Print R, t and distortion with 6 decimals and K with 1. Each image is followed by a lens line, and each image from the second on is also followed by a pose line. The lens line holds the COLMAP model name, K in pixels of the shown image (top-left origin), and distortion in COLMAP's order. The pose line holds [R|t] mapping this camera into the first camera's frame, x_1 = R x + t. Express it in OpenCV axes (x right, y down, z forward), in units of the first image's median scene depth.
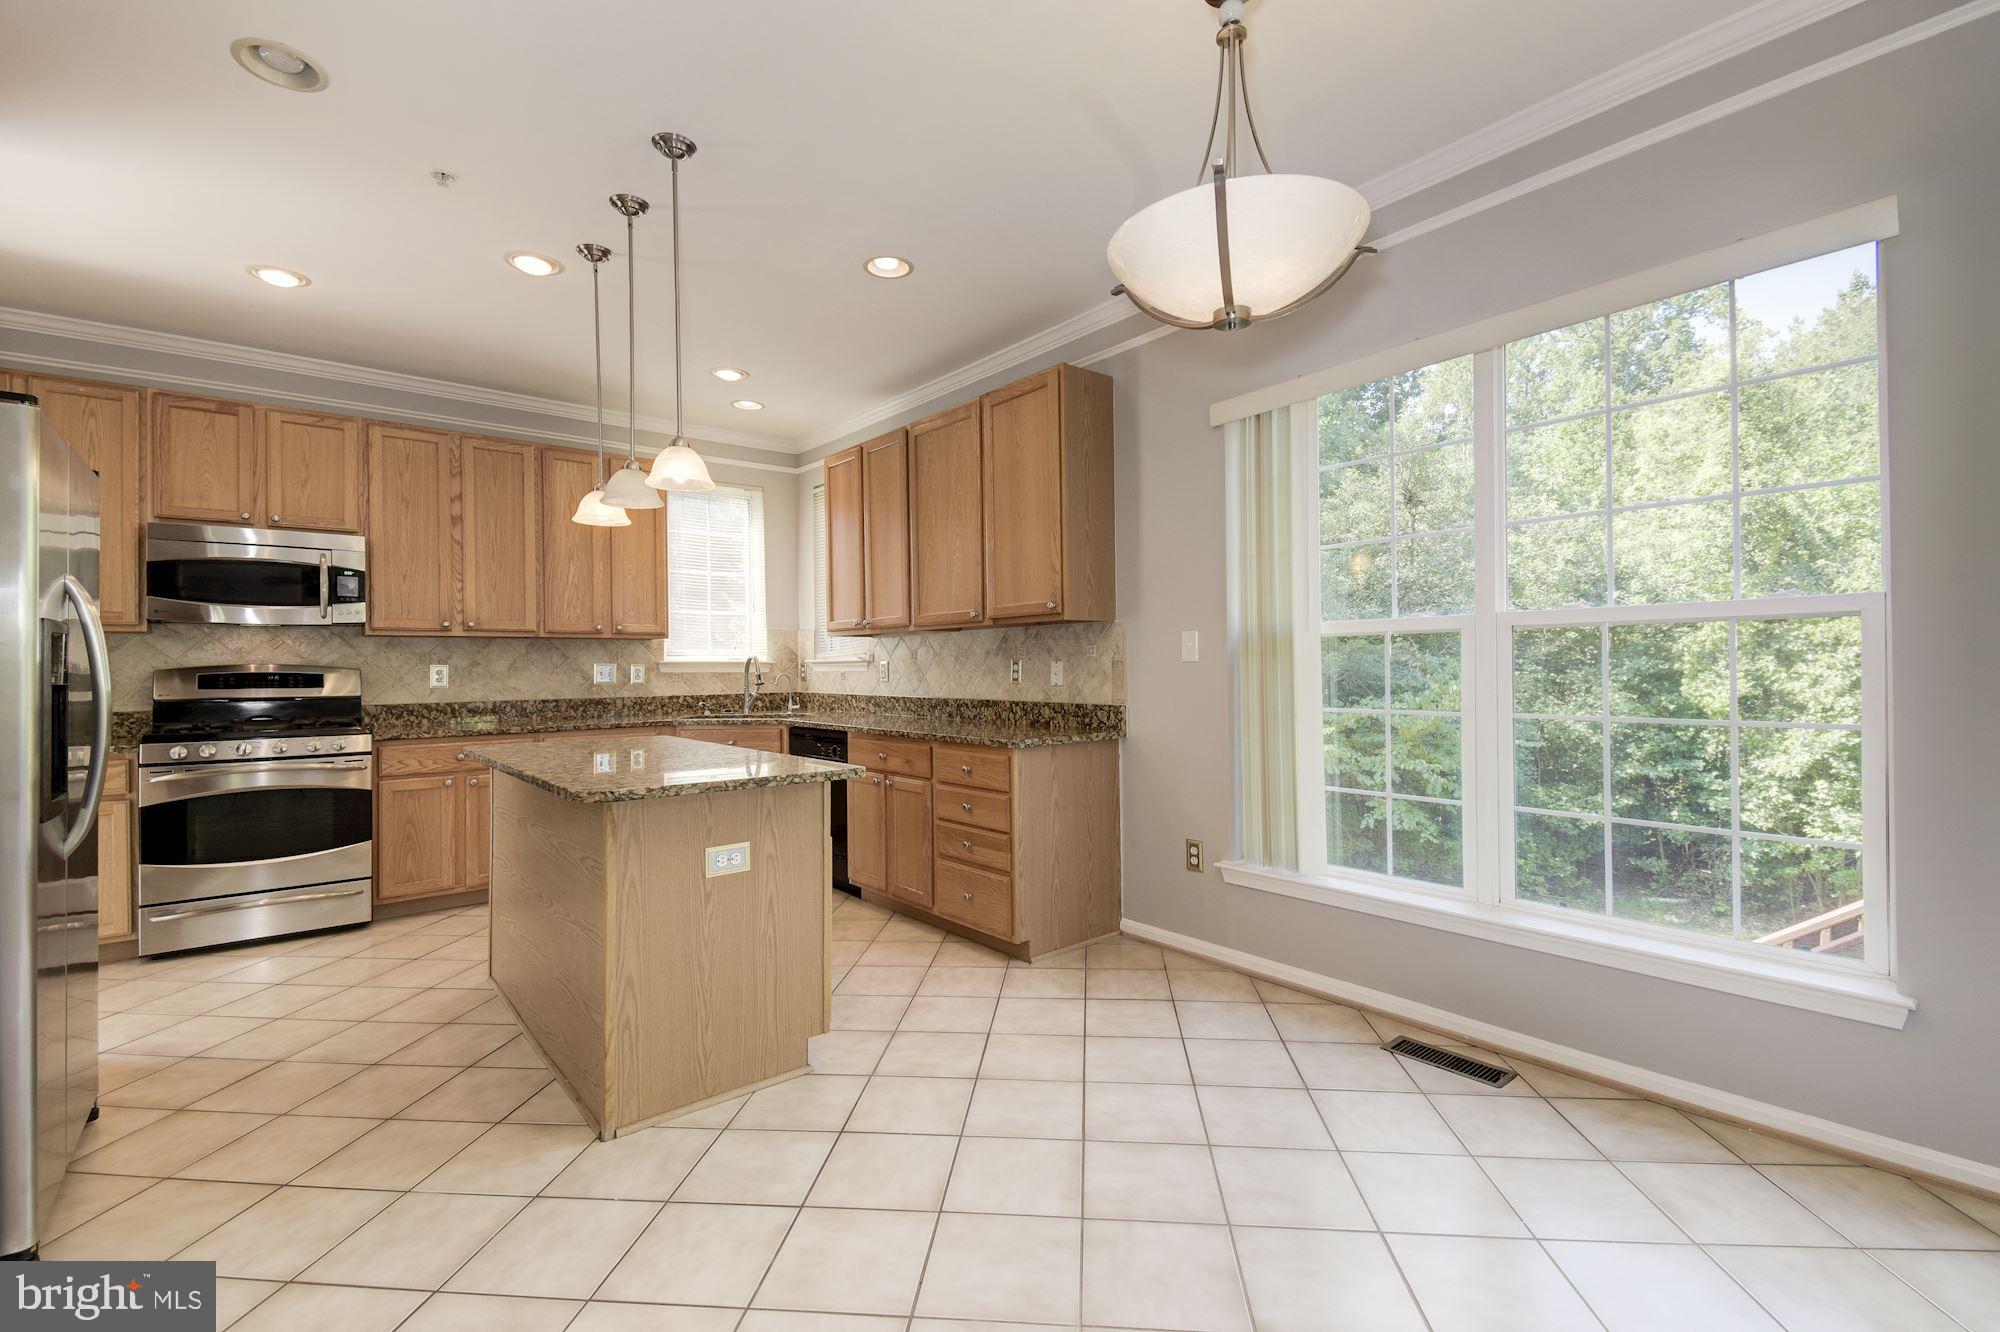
lens RADIAL K [[862.9, 0, 1006.4], [0, 862.9, 662.1], [0, 0, 1]] dist [0.000495, -0.000098]
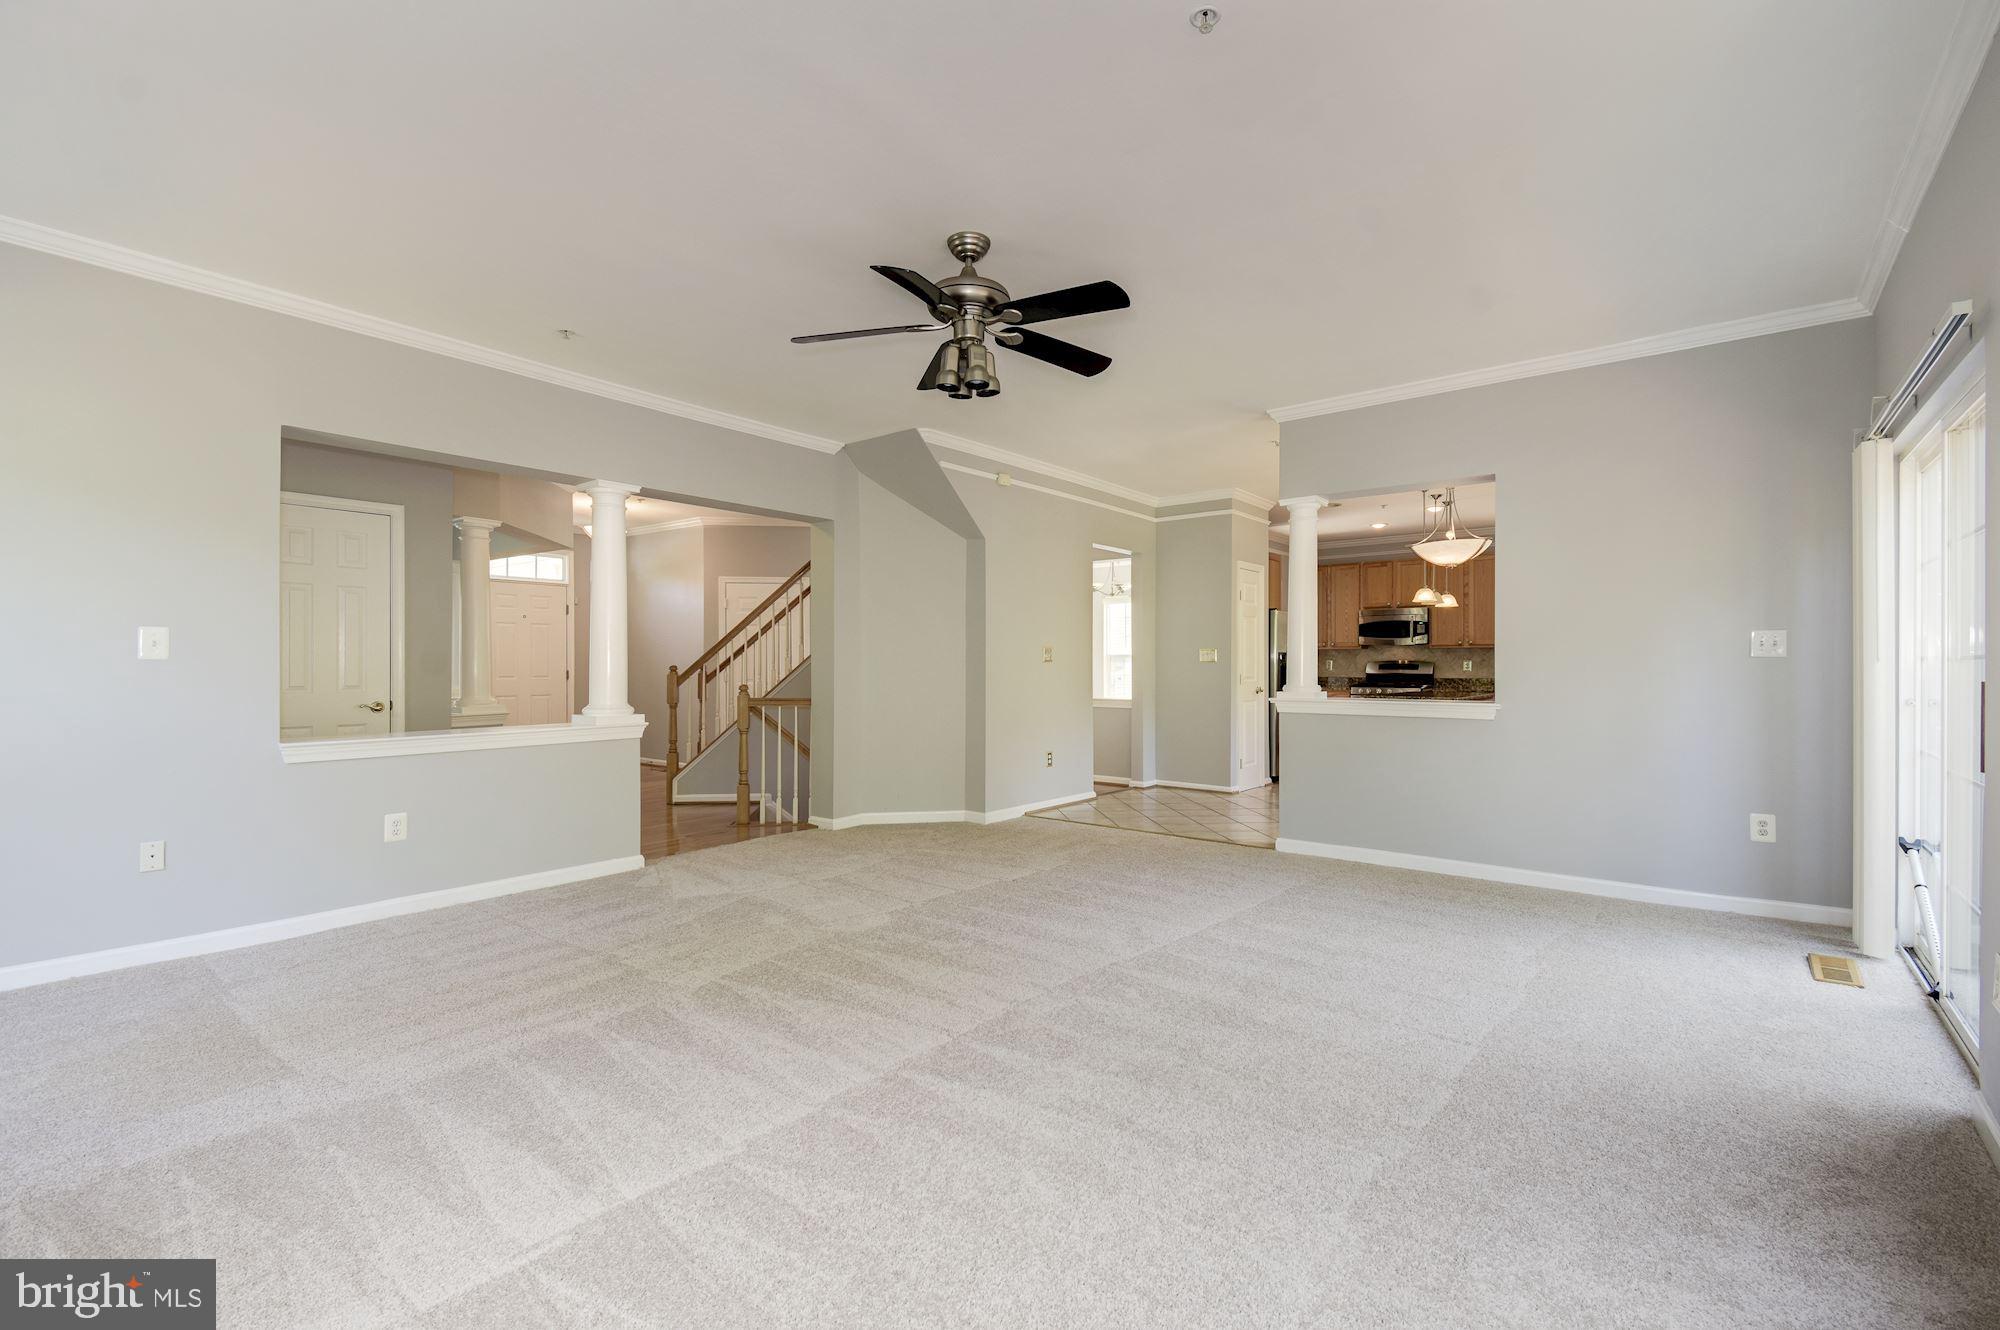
lens RADIAL K [[862.9, 0, 1006.6], [0, 862.9, 663.9], [0, 0, 1]] dist [0.000495, -0.000098]
pose [[0.164821, 0.012001, -0.986251, 2.410929], [0.003506, 0.999913, 0.012753, -0.039271], [0.986317, -0.005560, 0.164764, -0.918323]]
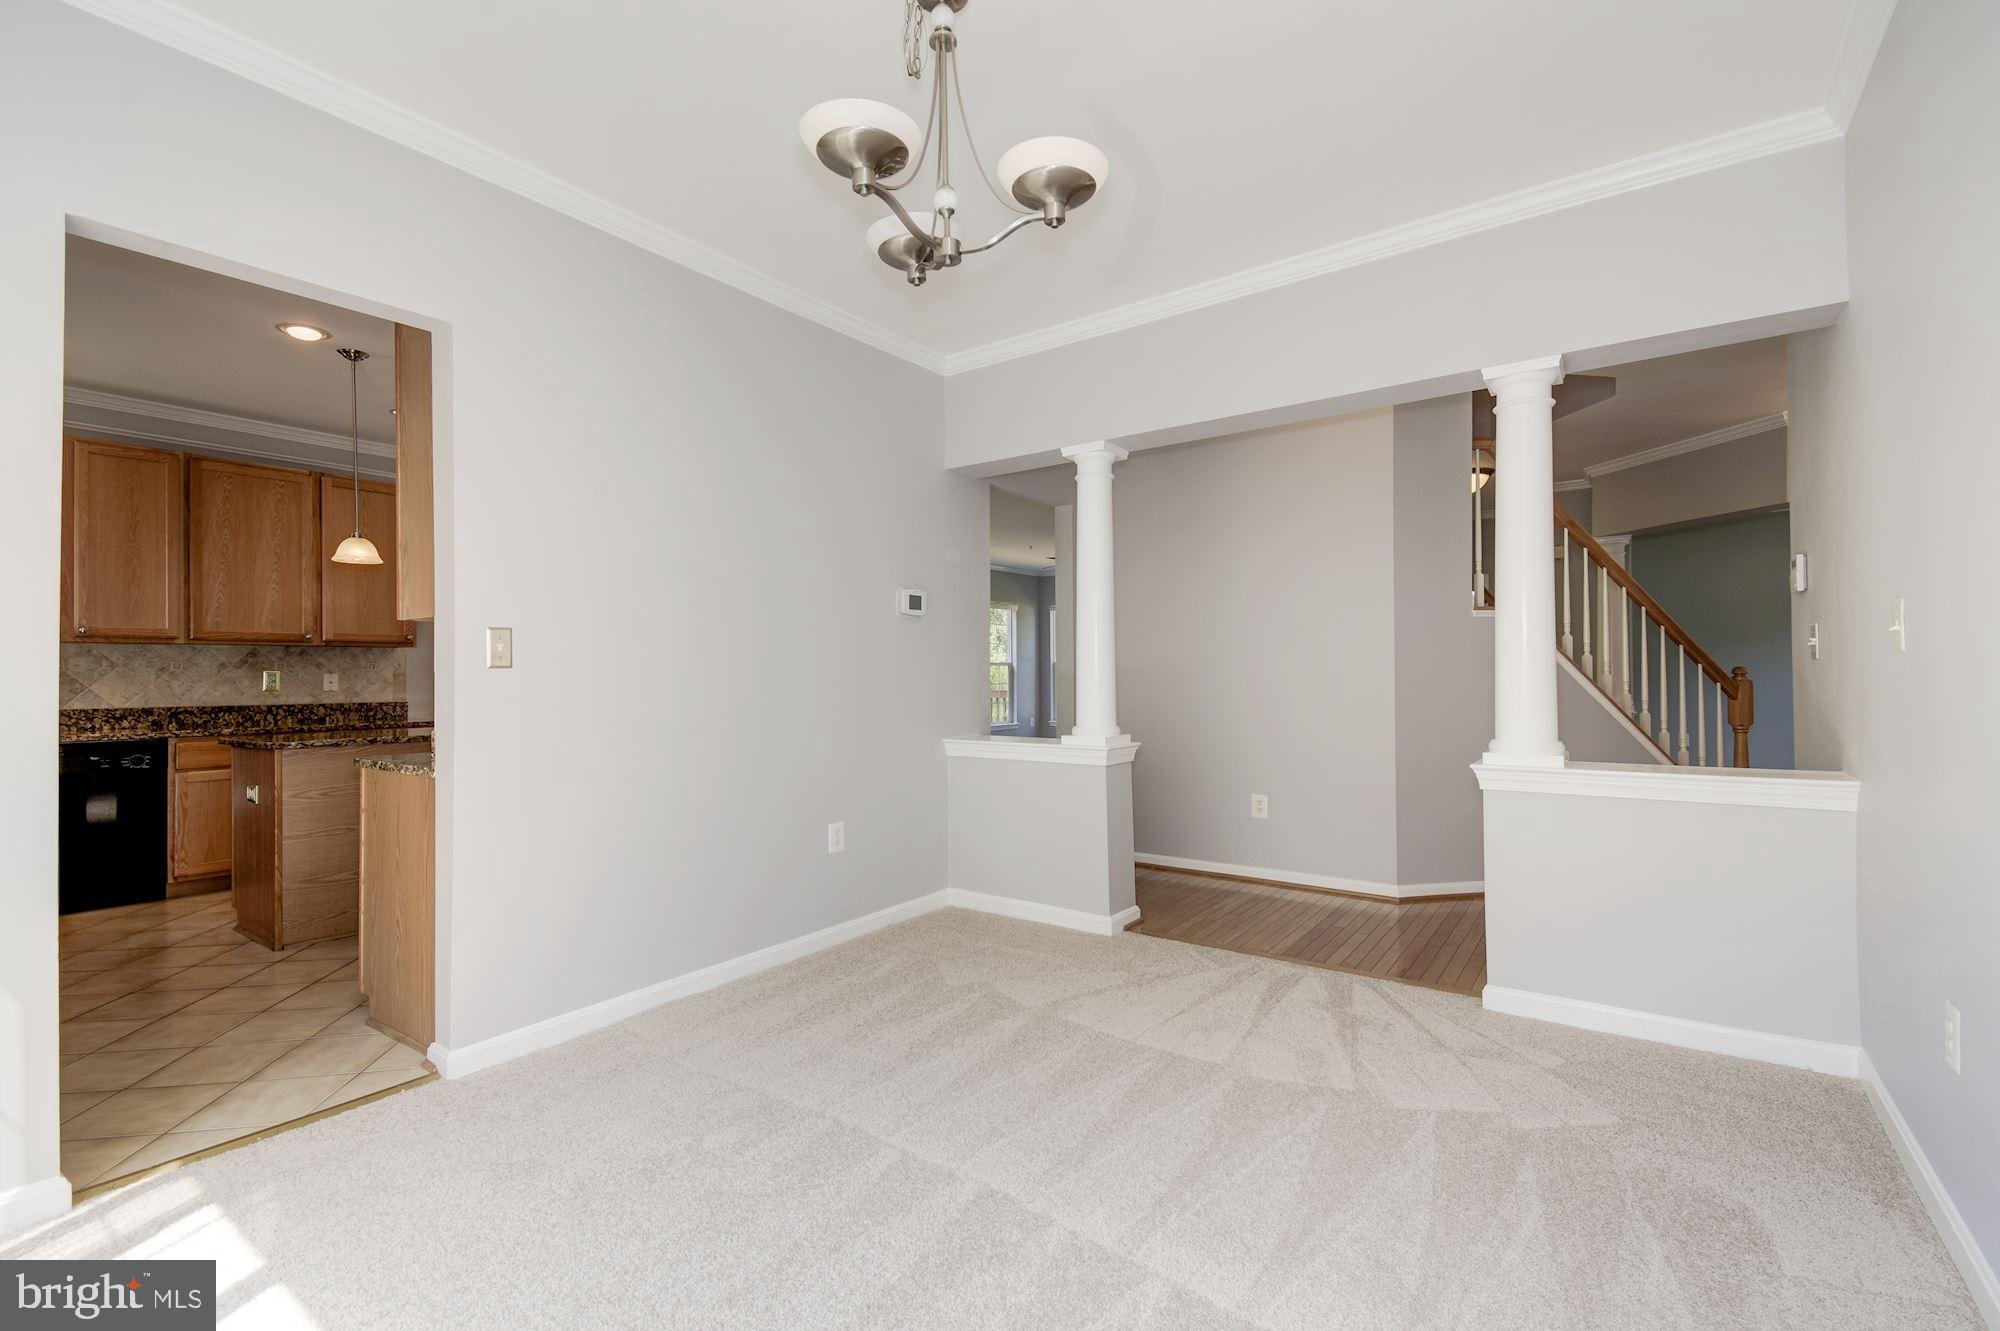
lens RADIAL K [[862.9, 0, 1004.0], [0, 862.9, 667.1], [0, 0, 1]] dist [0.000495, -0.000098]
pose [[-0.218465, 0.018230, 0.975674, -1.399788], [0.001221, 0.999830, -0.018408, 0.014635], [-0.975844, -0.002830, -0.218450, 0.239722]]
